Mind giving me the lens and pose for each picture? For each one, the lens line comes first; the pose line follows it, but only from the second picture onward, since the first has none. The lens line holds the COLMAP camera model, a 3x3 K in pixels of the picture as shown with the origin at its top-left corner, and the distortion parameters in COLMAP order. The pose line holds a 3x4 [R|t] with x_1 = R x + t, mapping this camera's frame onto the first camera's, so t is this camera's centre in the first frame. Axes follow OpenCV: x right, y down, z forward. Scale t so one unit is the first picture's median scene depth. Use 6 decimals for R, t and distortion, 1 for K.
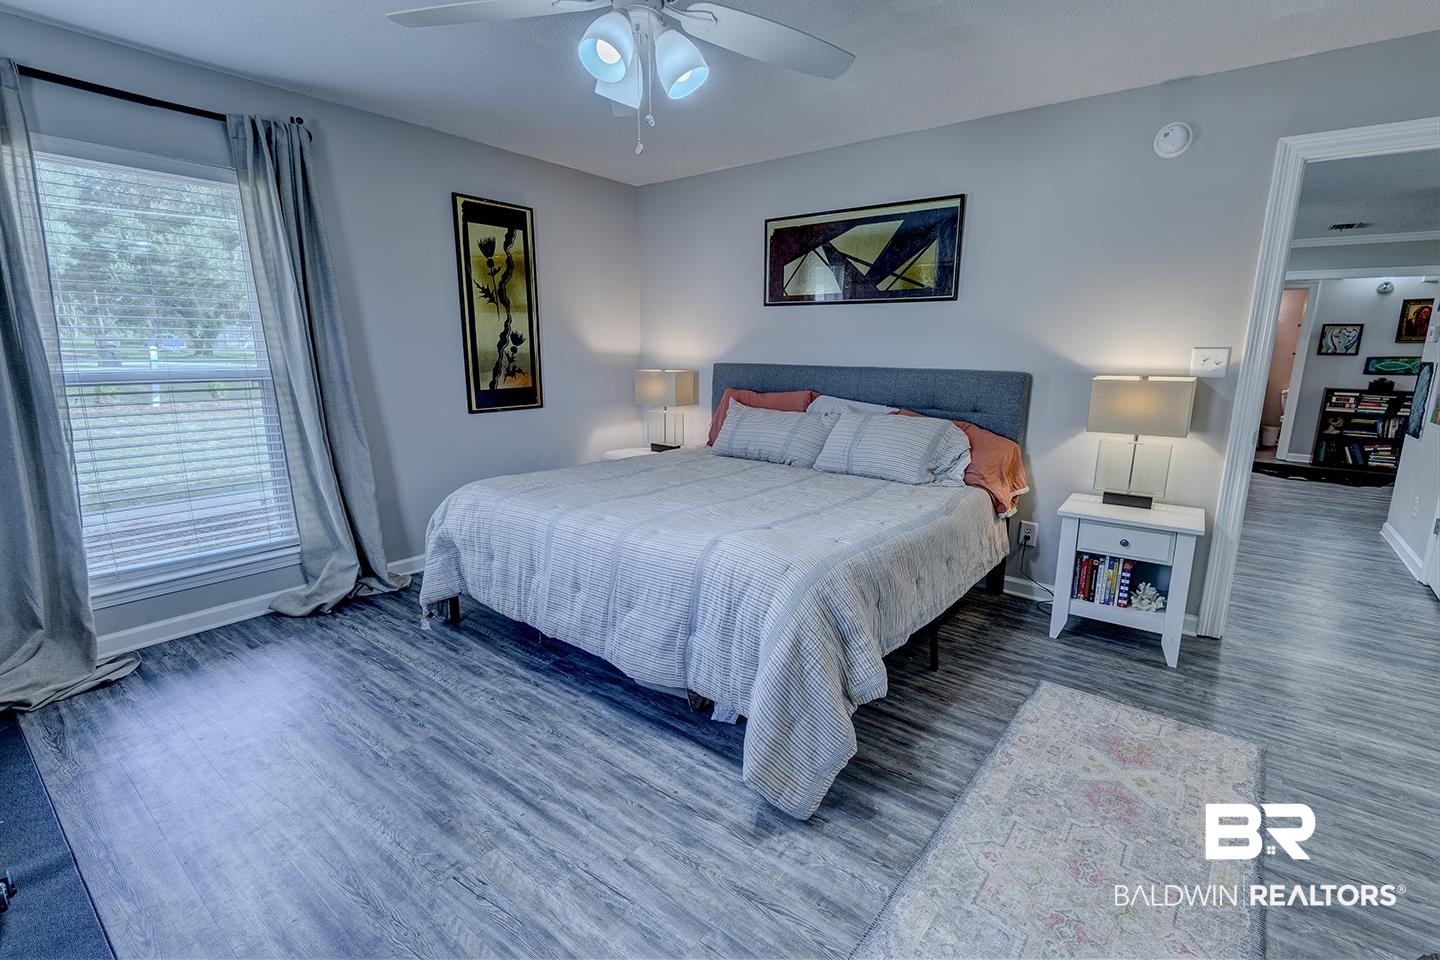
lens RADIAL K [[654.6, 0, 722.1], [0, 654.6, 483.4], [0, 0, 1]] dist [0.000527, 0.000047]
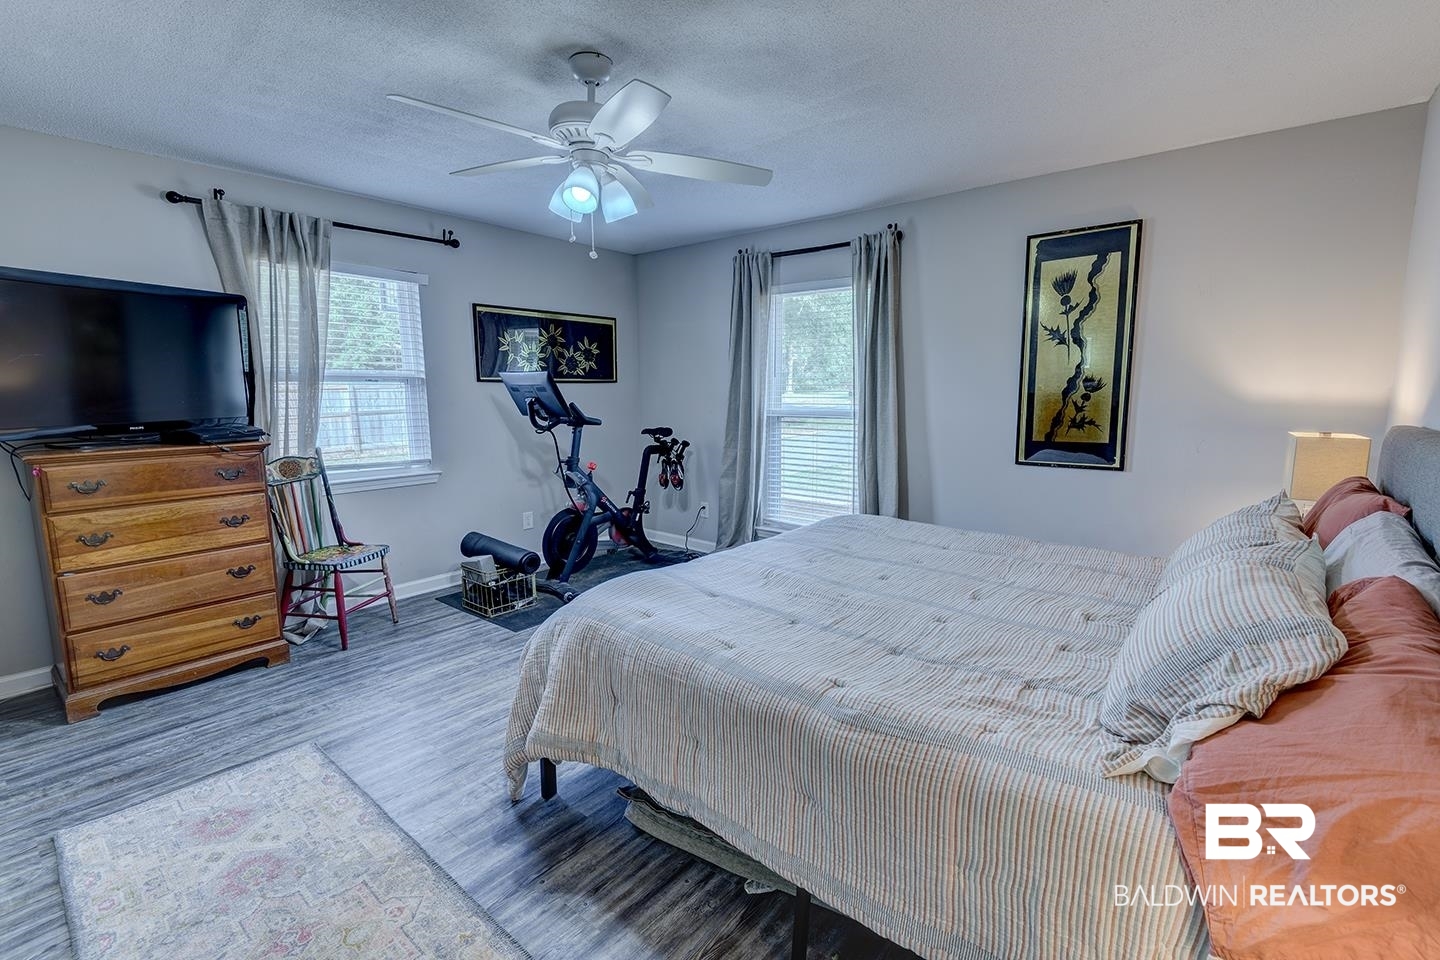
lens RADIAL K [[654.6, 0, 722.6], [0, 654.6, 477.5], [0, 0, 1]] dist [0.000527, 0.000047]
pose [[-0.046469, 0.126337, -0.990898, 0.567046], [-0.200765, 0.970548, 0.133157, -0.127599], [0.978537, 0.205126, -0.019736, 0.605541]]
